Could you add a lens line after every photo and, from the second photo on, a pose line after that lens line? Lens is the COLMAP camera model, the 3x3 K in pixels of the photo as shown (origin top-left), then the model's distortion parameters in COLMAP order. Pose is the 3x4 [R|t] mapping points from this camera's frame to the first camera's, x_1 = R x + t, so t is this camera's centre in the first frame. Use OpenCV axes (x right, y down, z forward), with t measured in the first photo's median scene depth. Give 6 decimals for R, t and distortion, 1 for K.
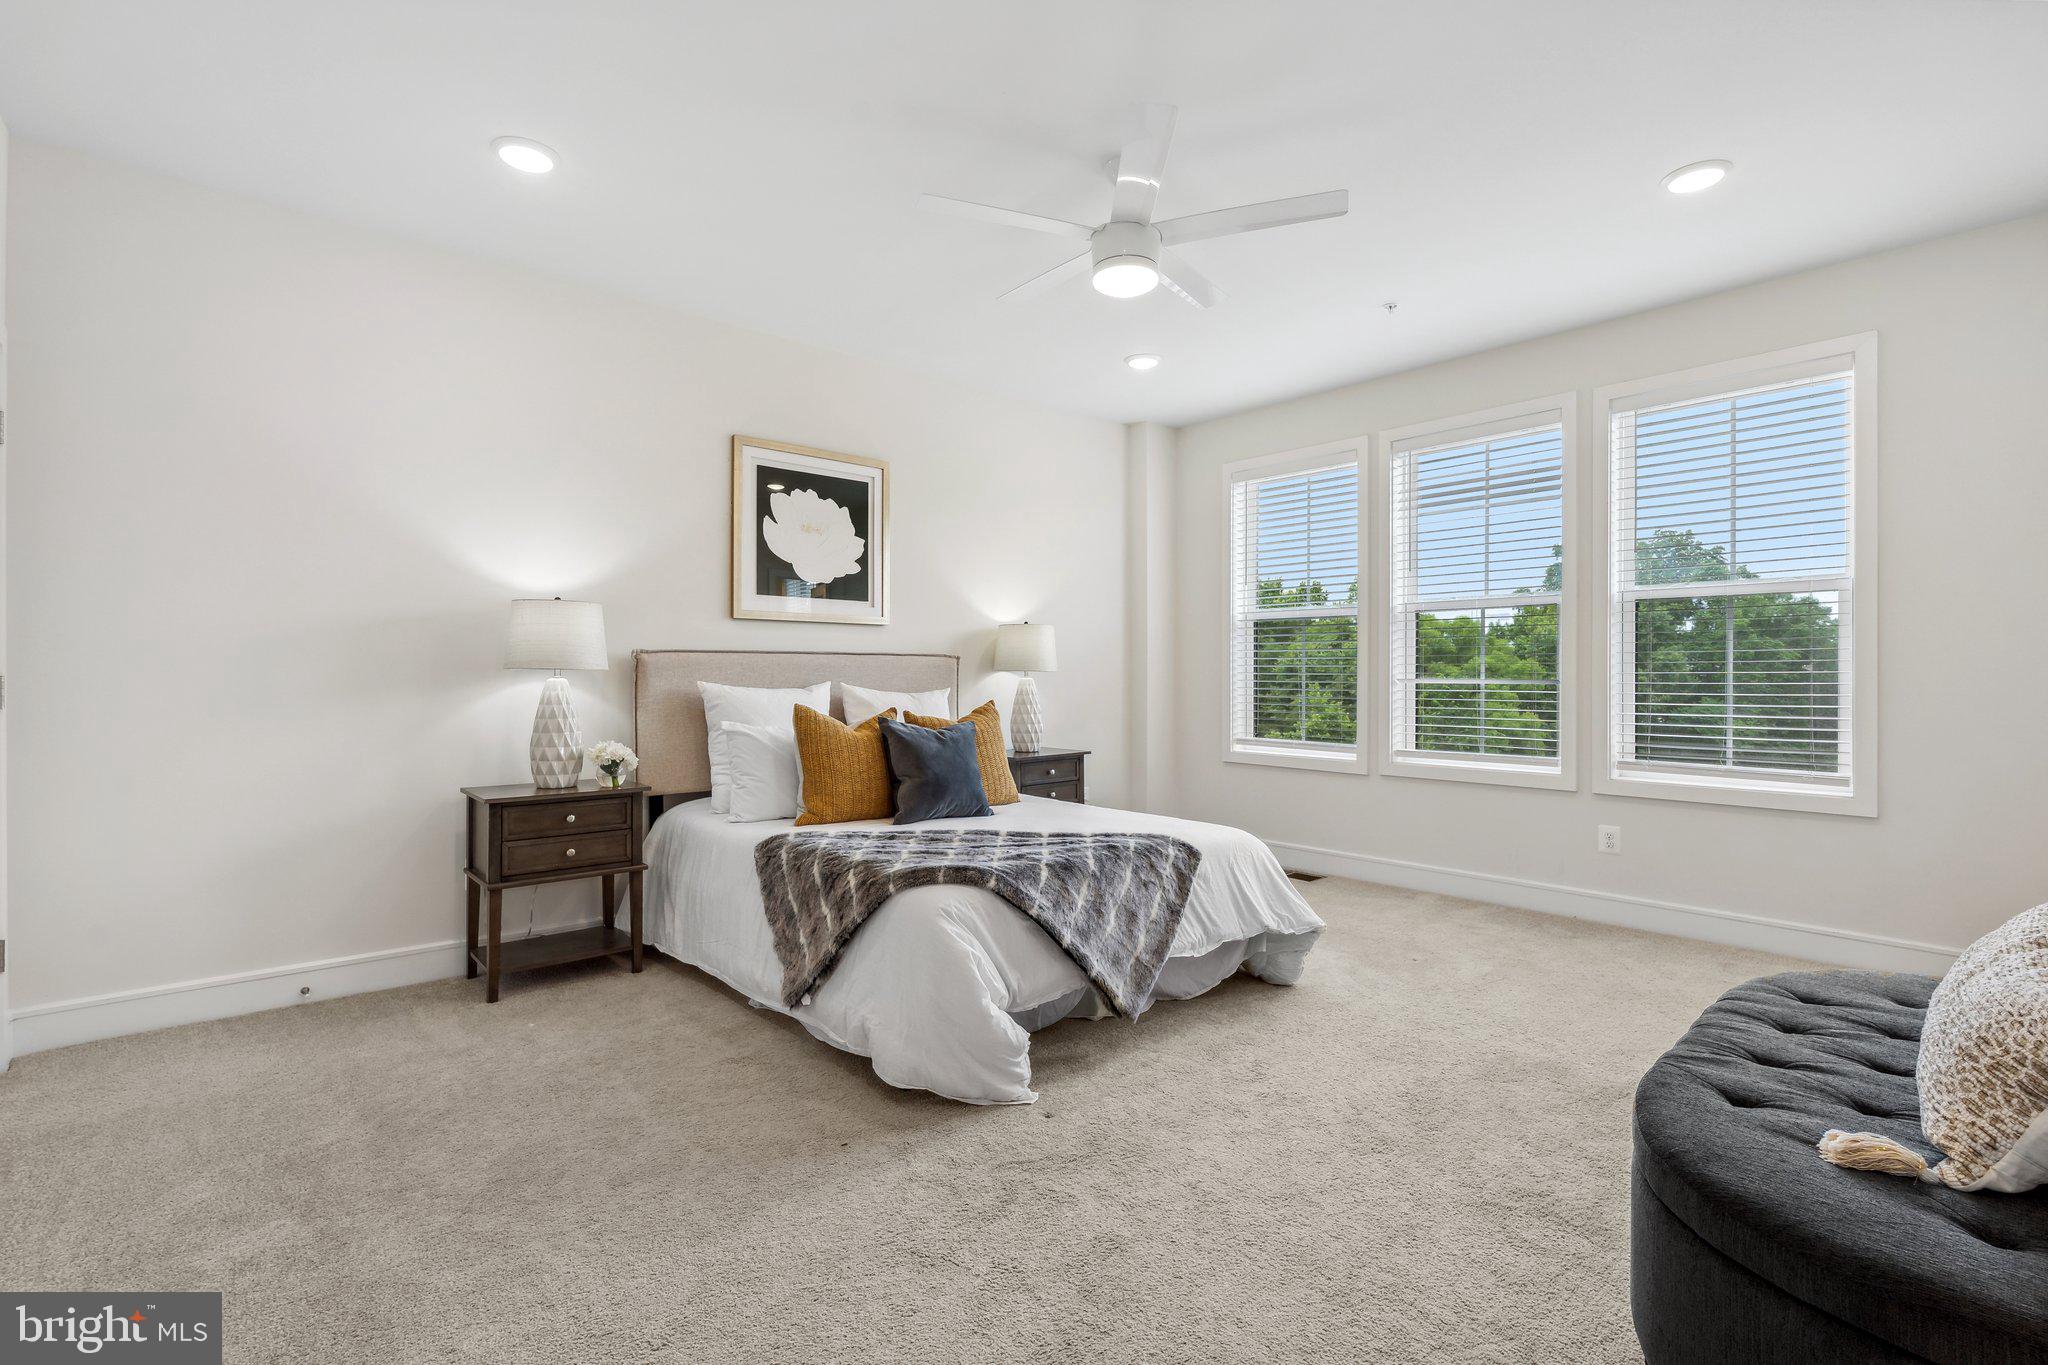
lens RADIAL K [[916.9, 0, 1024.0], [0, 916.9, 682.5], [0, 0, 1]] dist [0.002534, 0.000172]
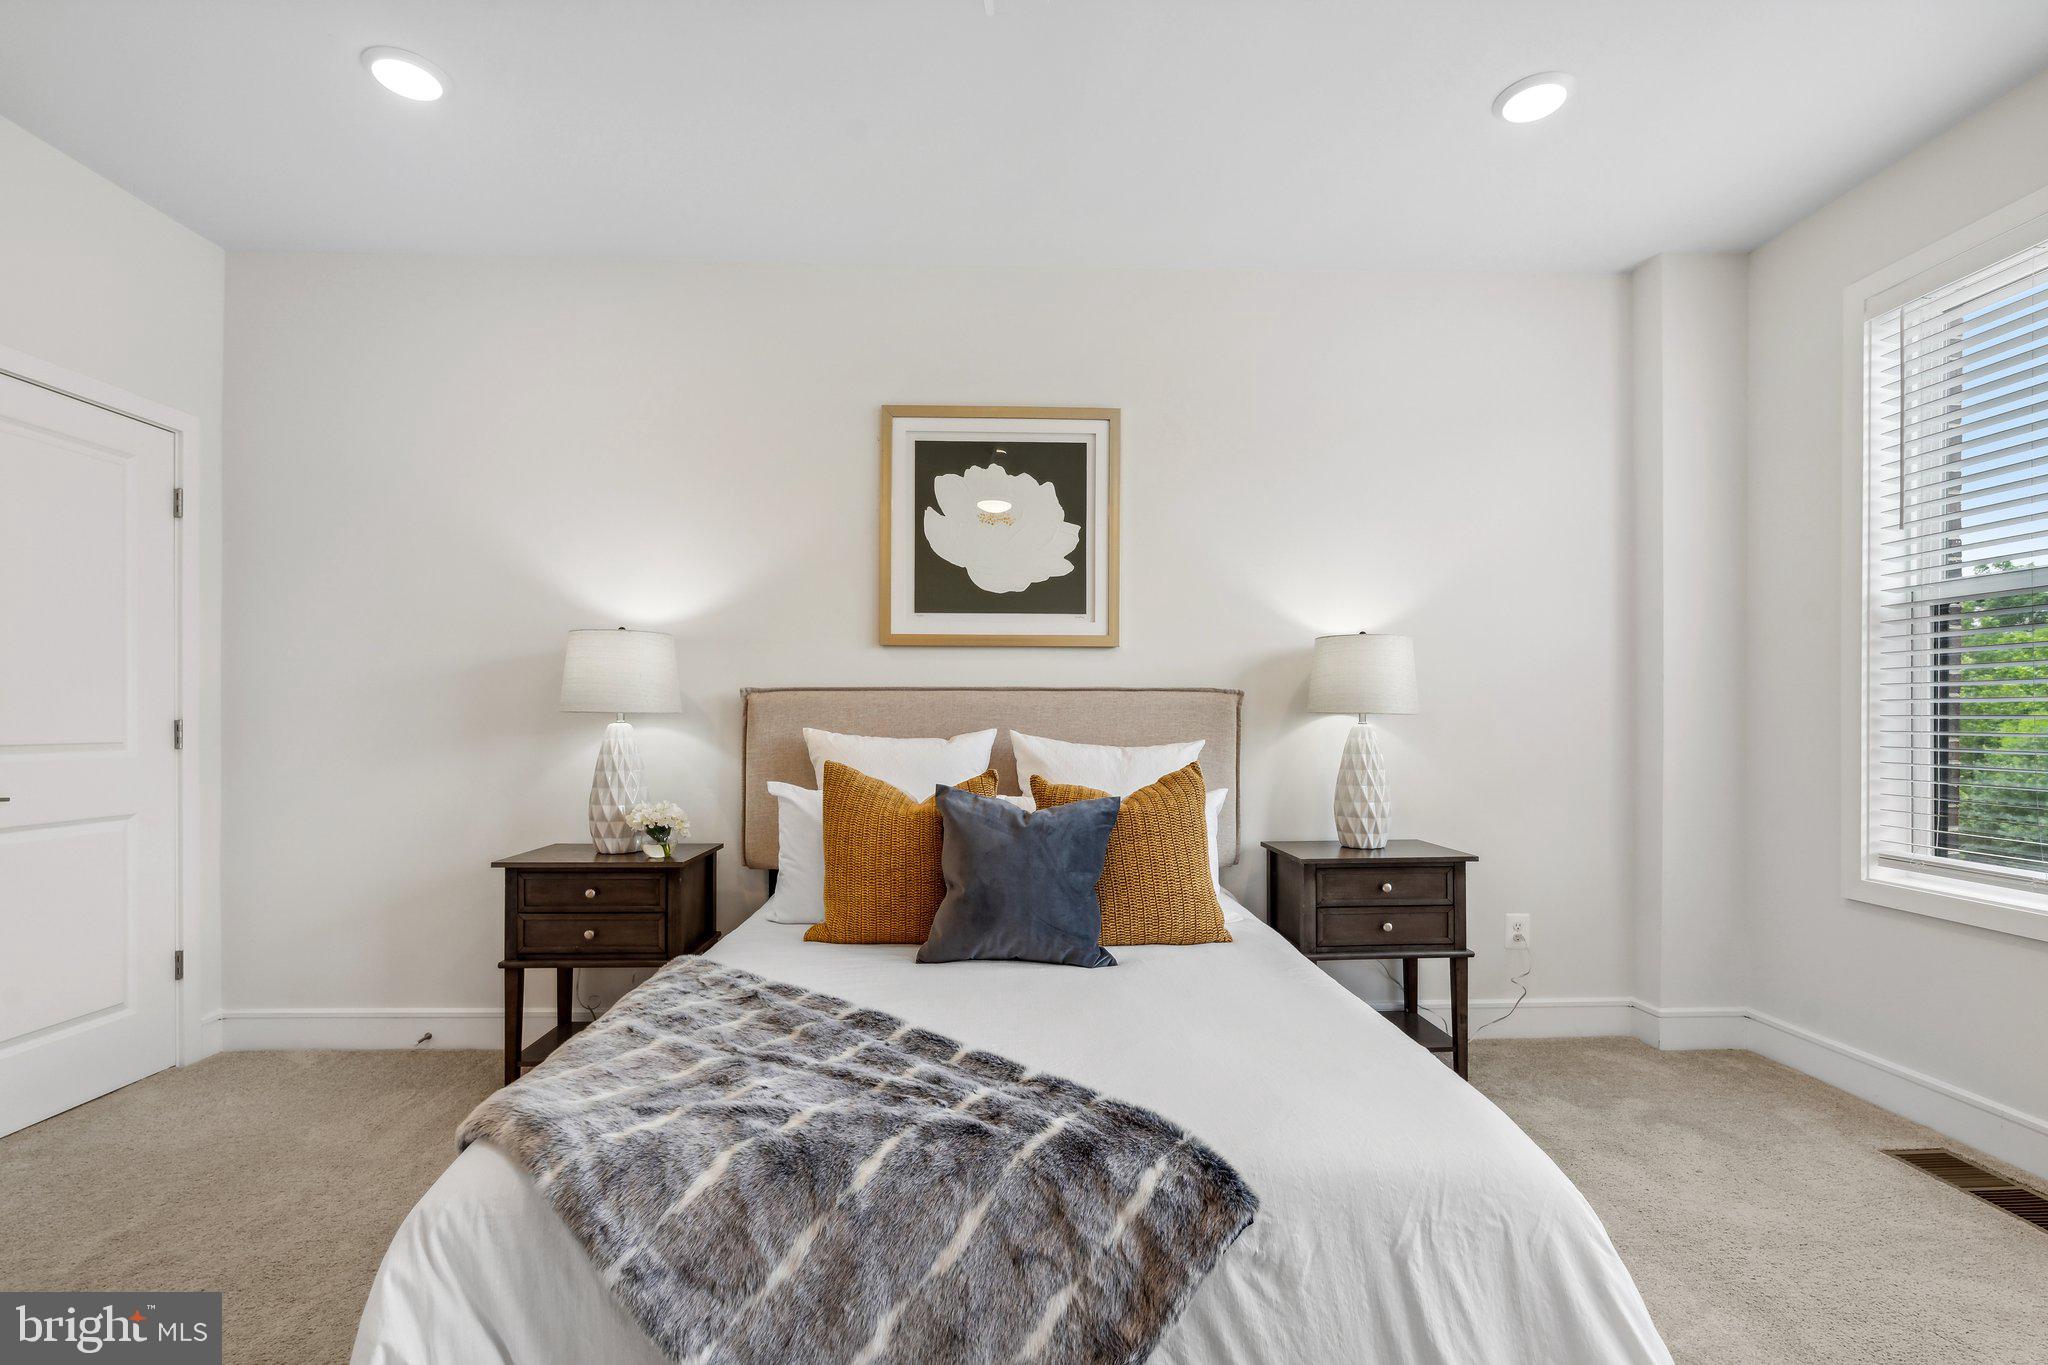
lens RADIAL K [[913.9, 0, 1032.2], [0, 913.9, 721.2], [0, 0, 1]] dist [-0.003262, -0.000019]
pose [[0.772922, 0.001162, -0.634499, 0.246467], [-0.005391, 0.999974, -0.004736, -0.003674], [0.634478, 0.007081, 0.772909, 0.456005]]
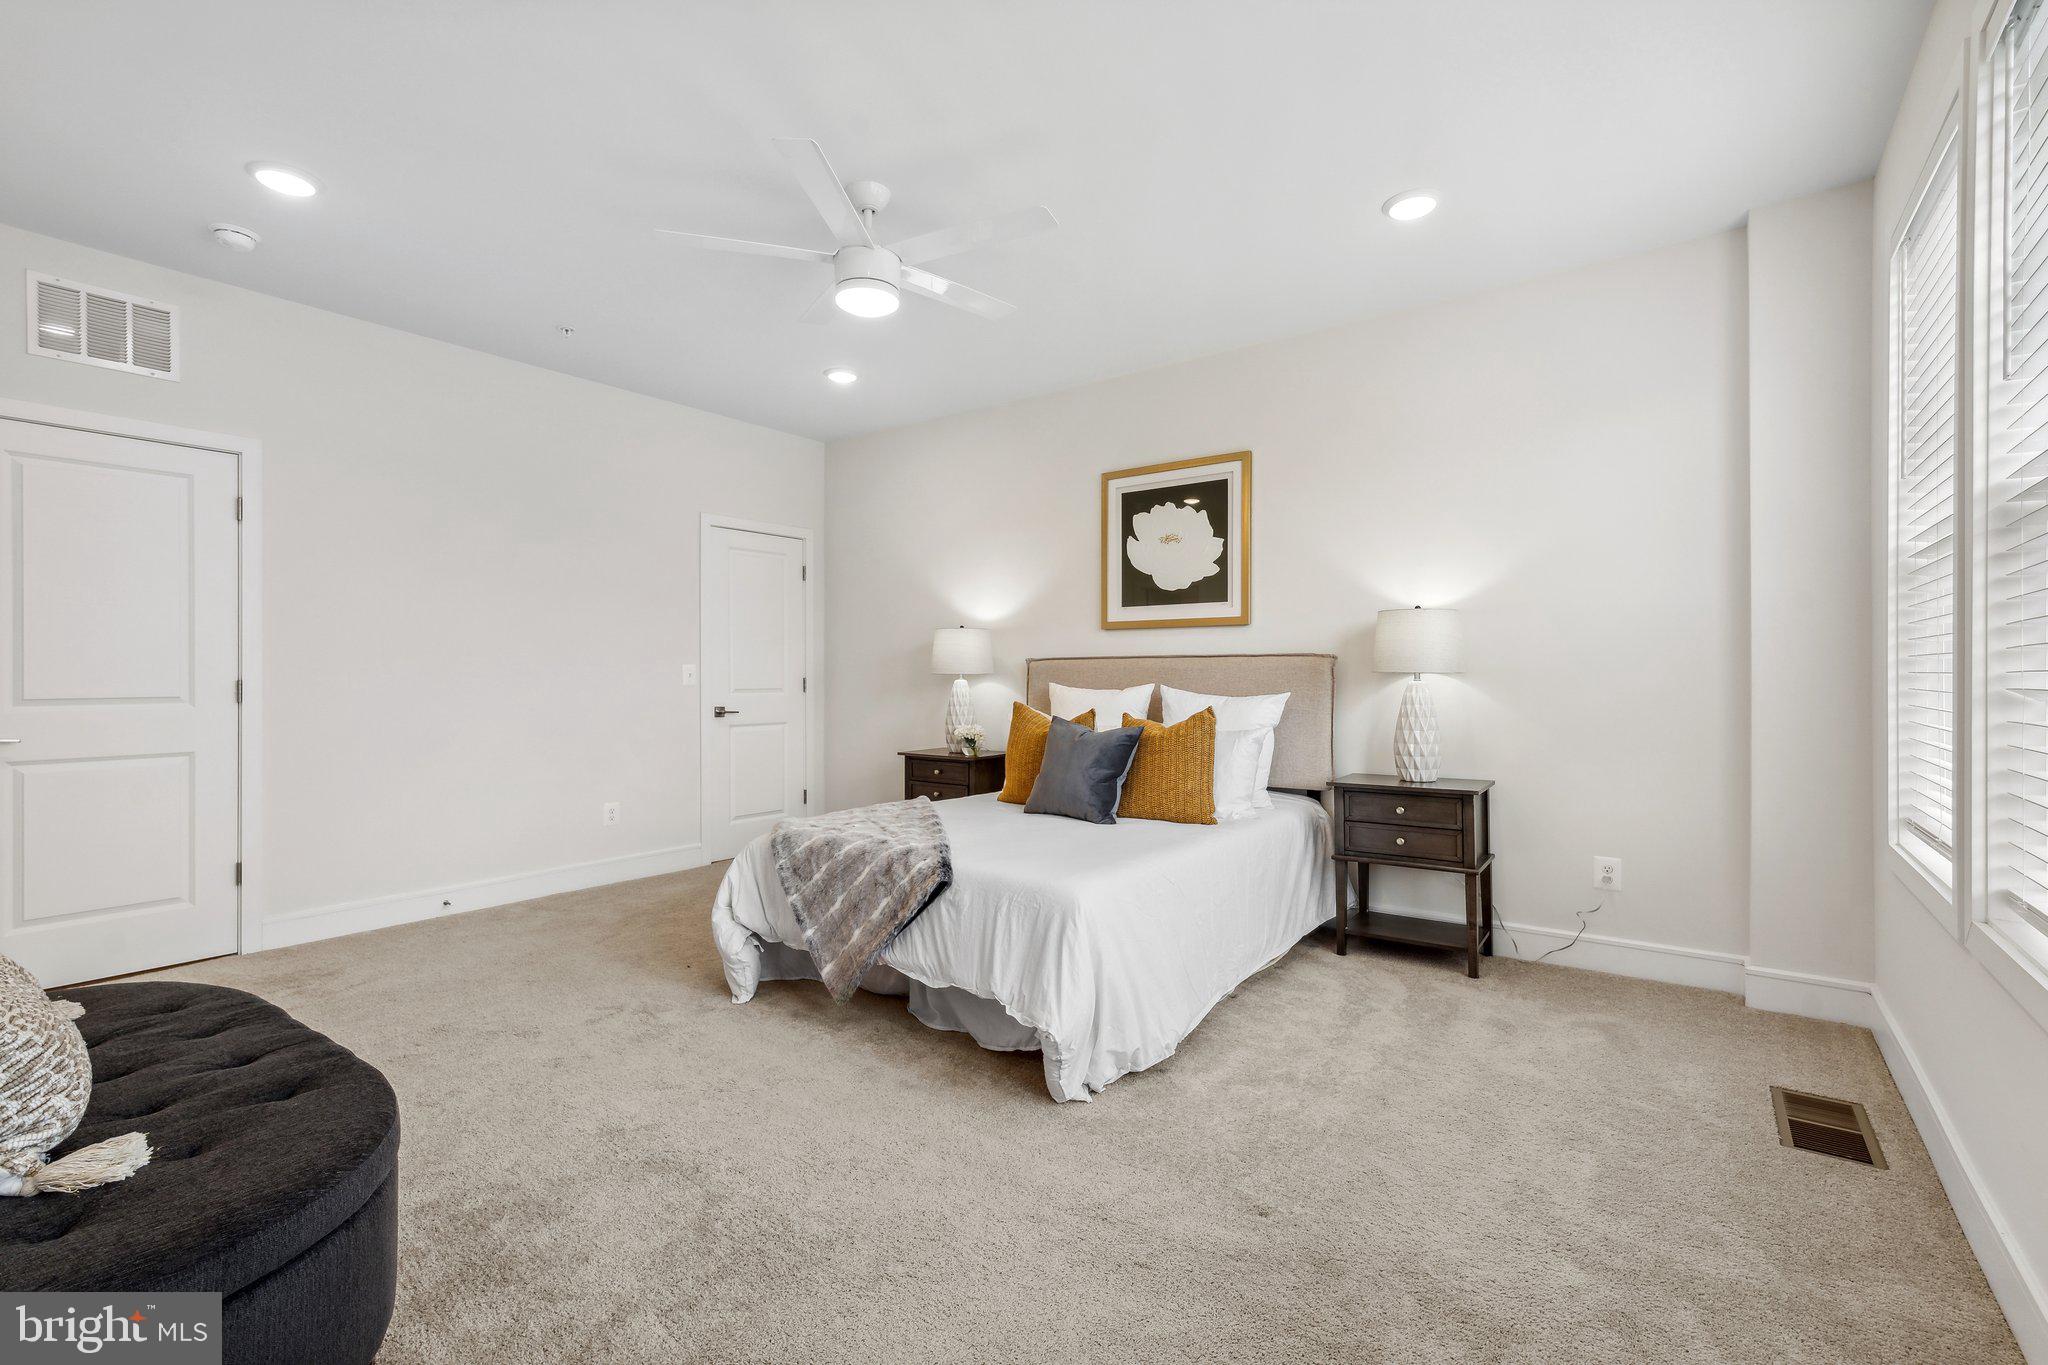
lens RADIAL K [[908.3, 0, 1030.0], [0, 908.3, 677.5], [0, 0, 1]] dist [-0.002284, -0.000117]
pose [[0.209245, 0.002862, -0.977859, 0.749888], [-0.005079, 0.999985, 0.001840, -0.009211], [0.977850, 0.004581, 0.209256, 0.617763]]
